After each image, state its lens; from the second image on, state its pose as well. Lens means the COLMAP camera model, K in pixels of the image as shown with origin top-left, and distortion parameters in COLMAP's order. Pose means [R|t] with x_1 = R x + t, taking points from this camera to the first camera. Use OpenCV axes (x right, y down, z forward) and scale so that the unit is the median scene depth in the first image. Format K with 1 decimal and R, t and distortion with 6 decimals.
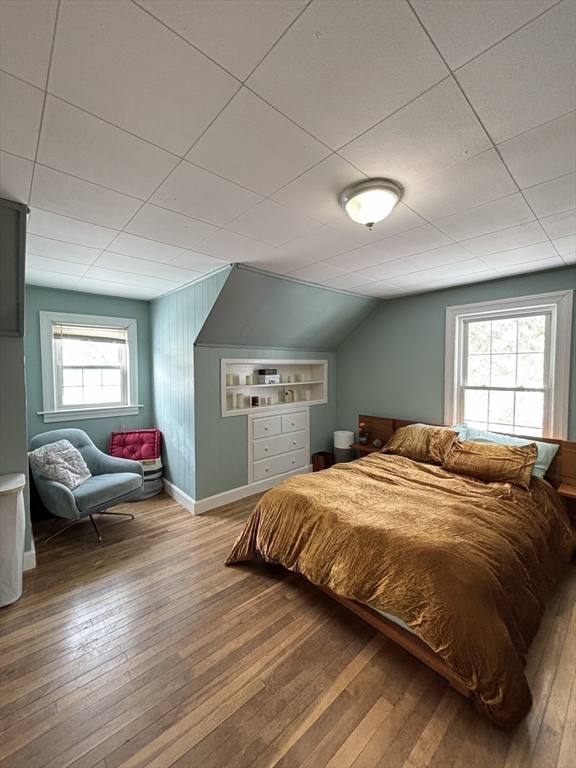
lens RADIAL K [[309.2, 0, 288.0], [0, 309.2, 384.0], [0, 0, 1]] dist [-0.000592, 0.002524]
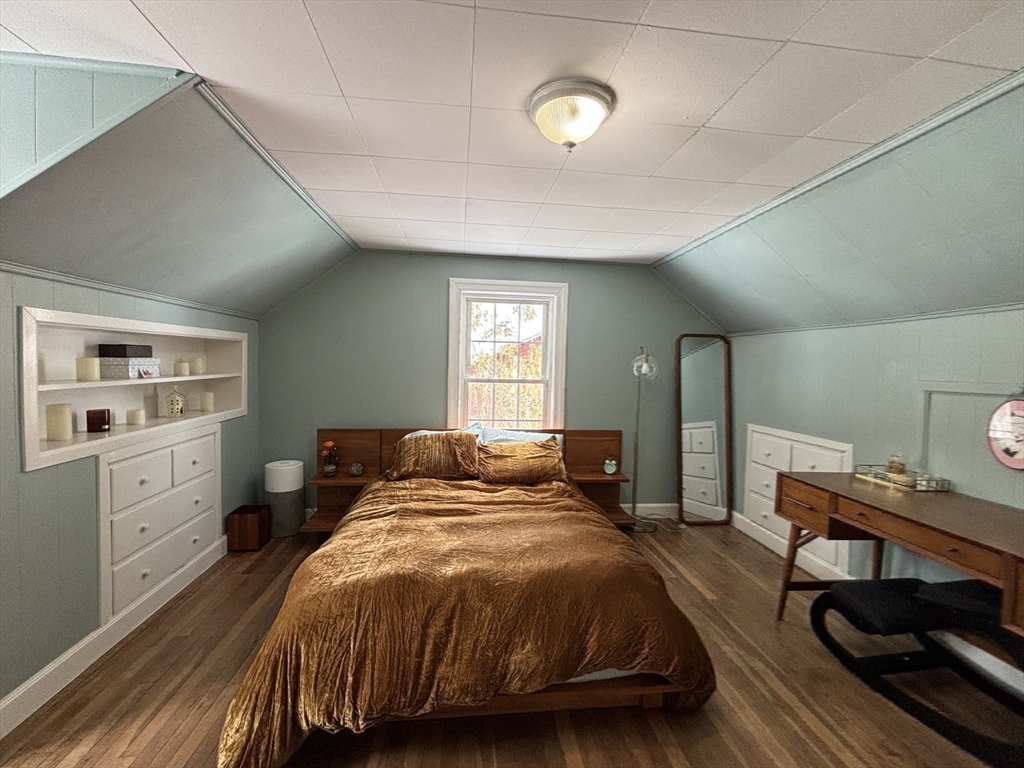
lens RADIAL K [[431.6, 0, 512.0], [0, 431.6, 384.0], [0, 0, 1]] dist [-0.000529, -0.000900]
pose [[0.577240, -0.019049, 0.816352, -0.325684], [0.015454, 0.999804, 0.012403, 0.009811], [-0.816428, 0.005456, 0.577421, 0.276469]]
